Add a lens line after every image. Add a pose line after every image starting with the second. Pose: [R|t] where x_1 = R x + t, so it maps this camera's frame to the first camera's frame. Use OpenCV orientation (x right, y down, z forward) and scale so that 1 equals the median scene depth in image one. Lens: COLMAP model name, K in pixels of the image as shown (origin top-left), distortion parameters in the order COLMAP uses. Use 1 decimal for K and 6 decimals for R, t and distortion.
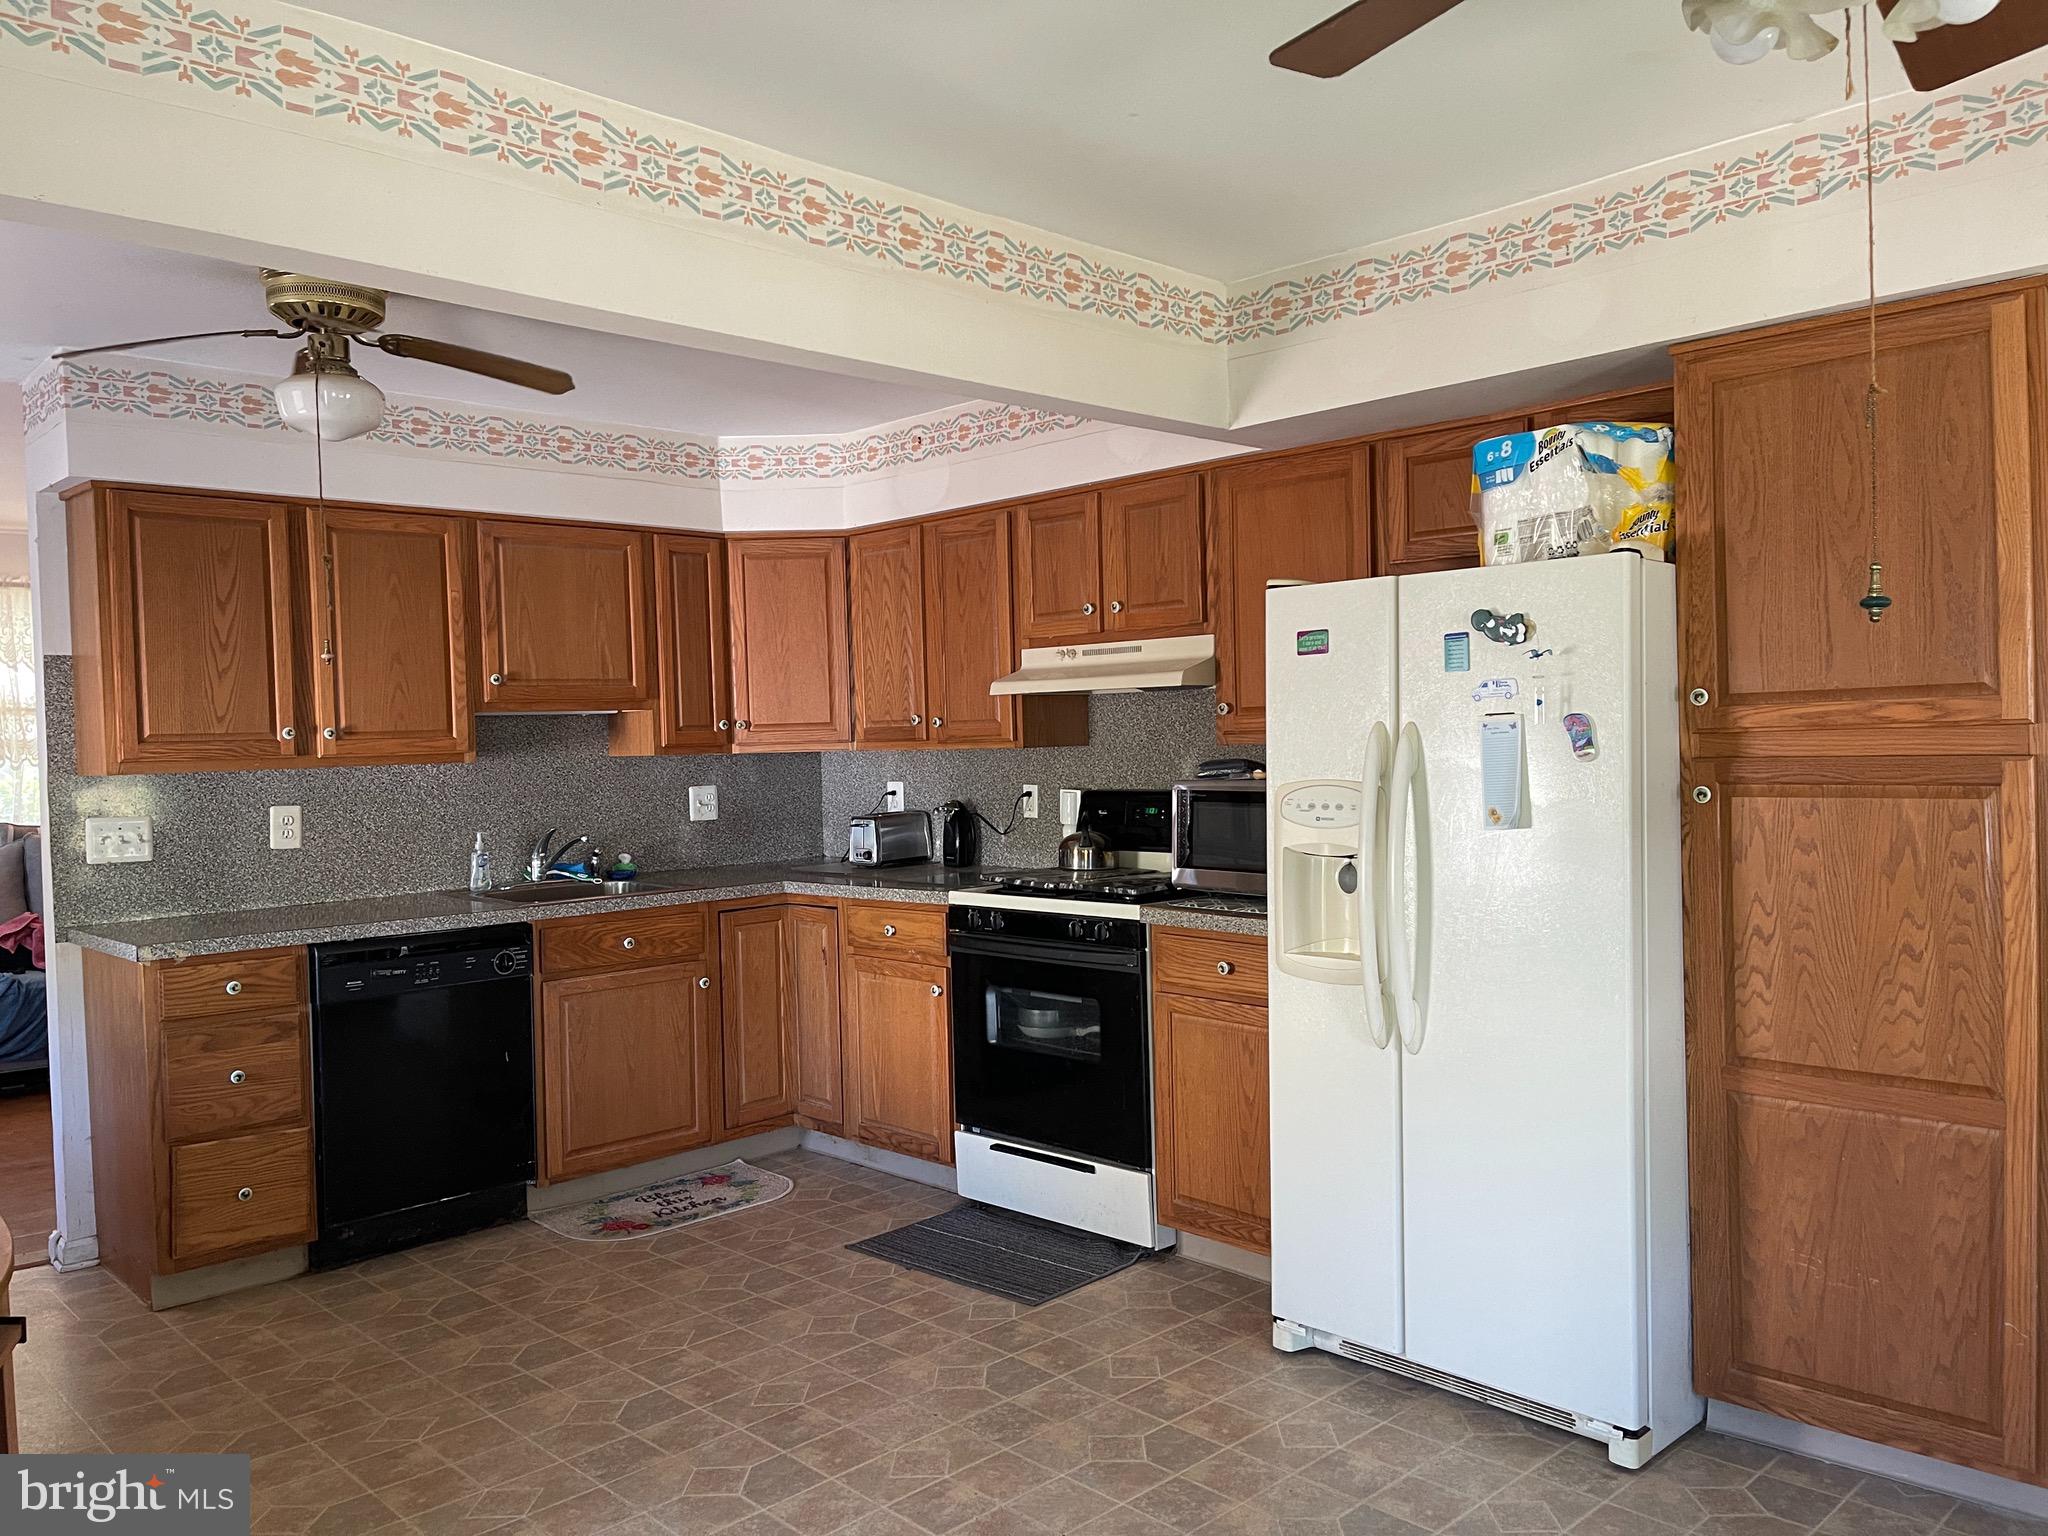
lens RADIAL K [[1555.4, 0, 1033.4], [0, 1555.4, 773.3], [0, 0, 1]] dist [0.076991, -0.088047]
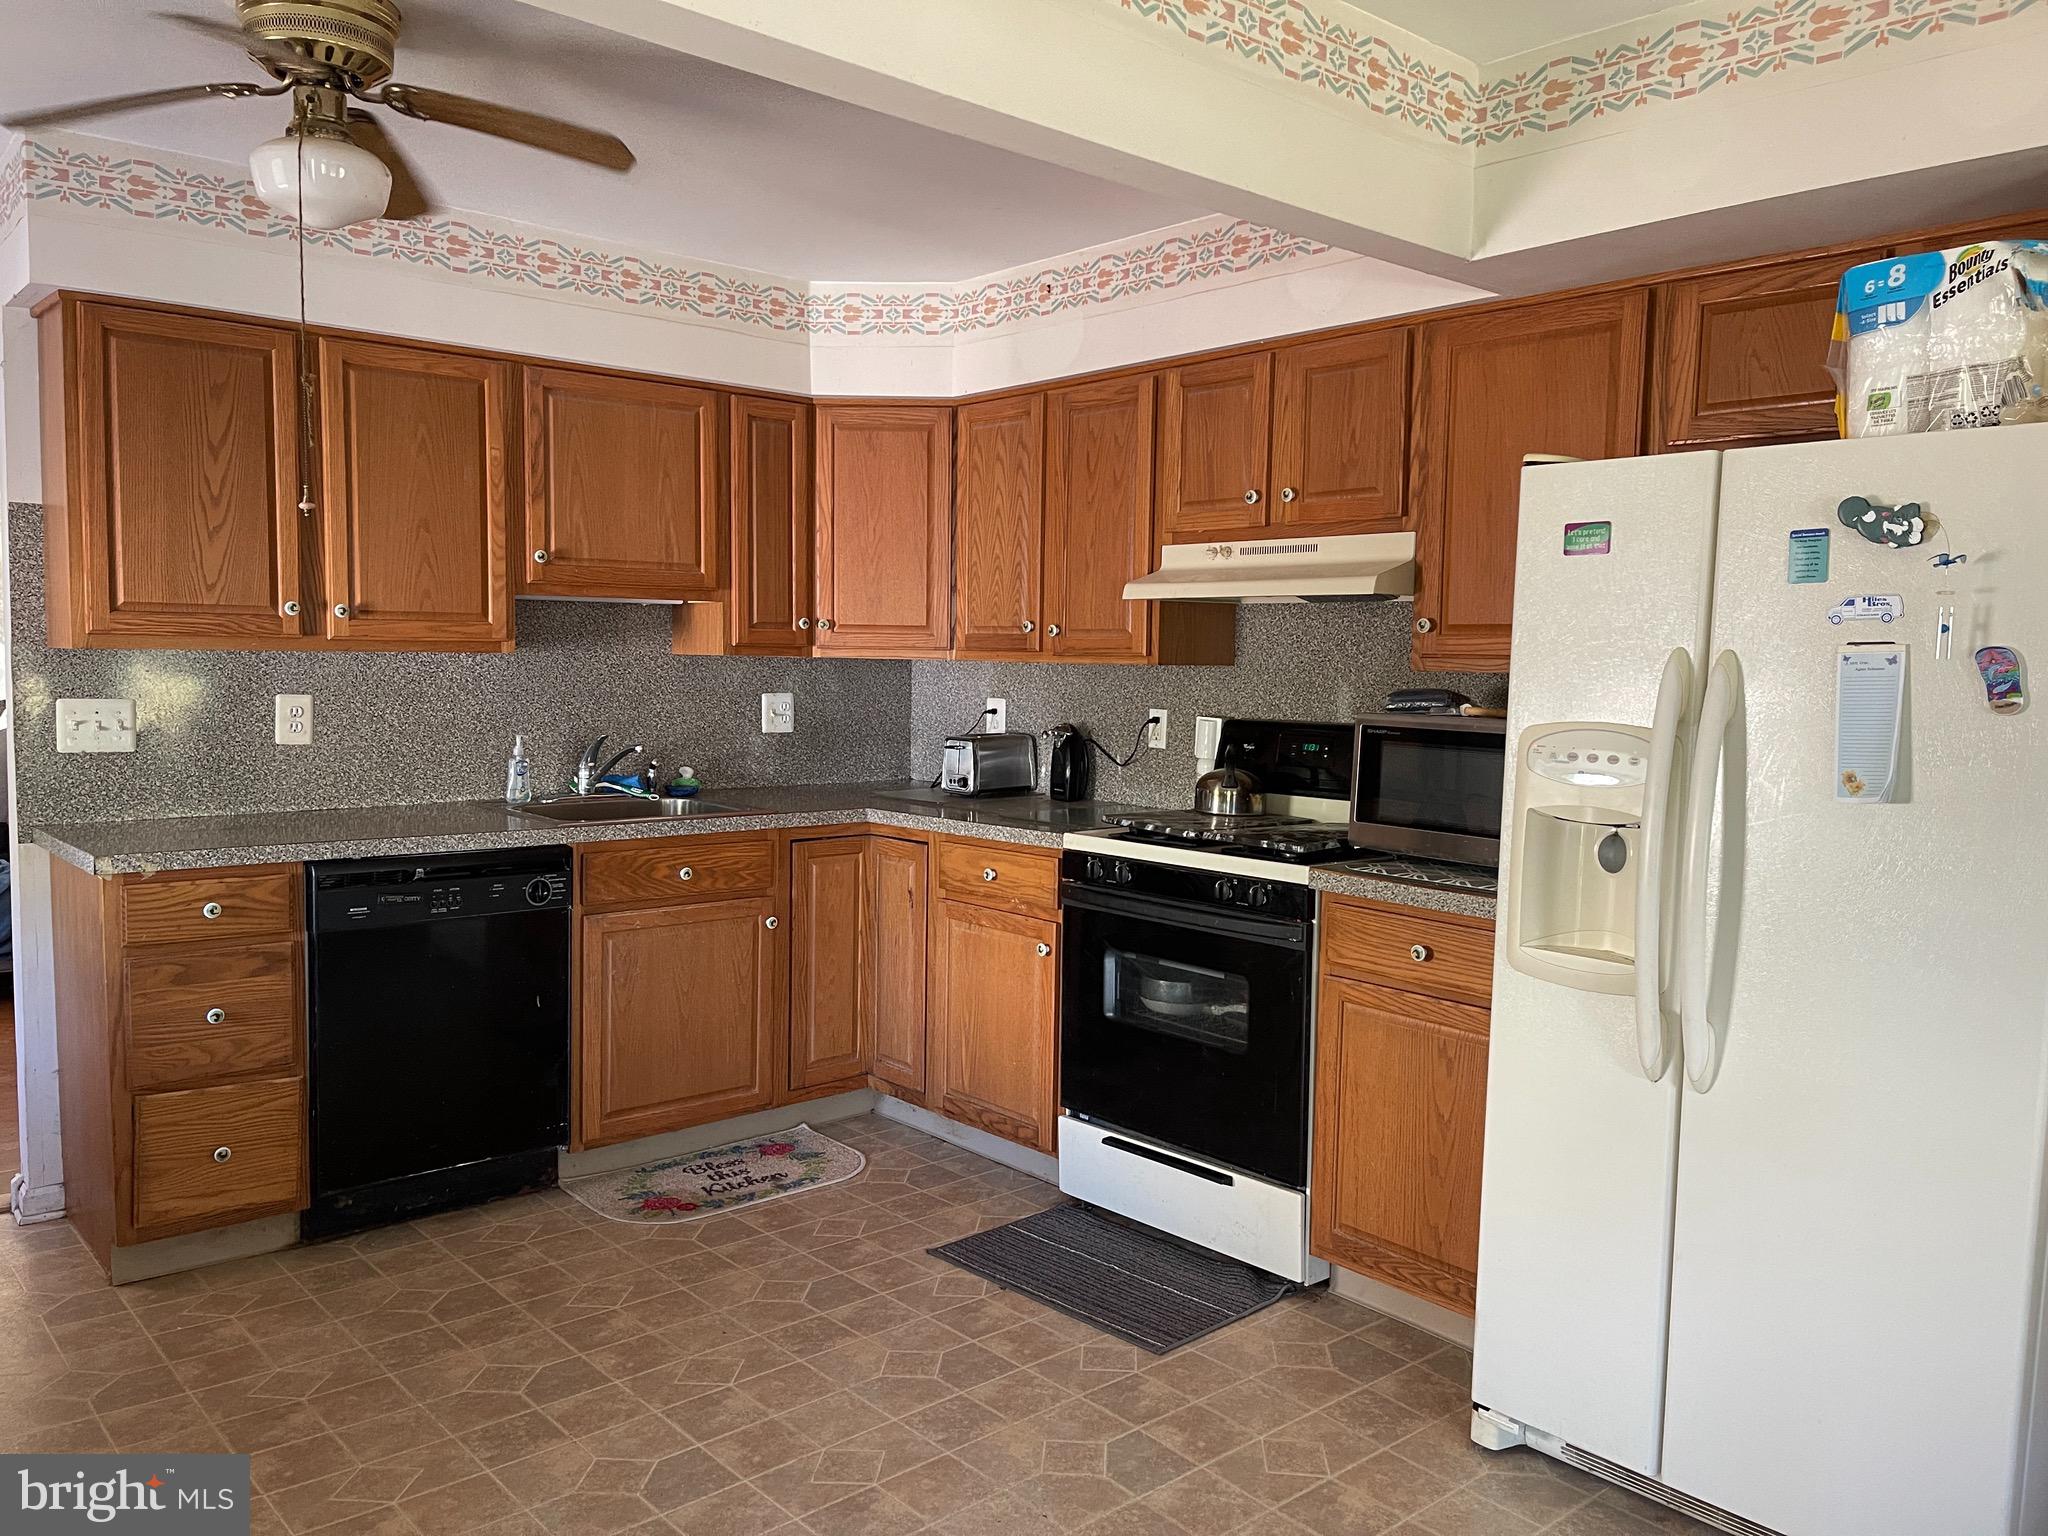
lens RADIAL K [[1555.4, 0, 1033.4], [0, 1555.4, 773.3], [0, 0, 1]] dist [0.076991, -0.088047]
pose [[0.997944, 0.046740, -0.043863, -0.039440], [-0.044392, 0.997605, 0.053043, 0.000342], [0.046237, -0.050986, 0.997628, 0.185526]]
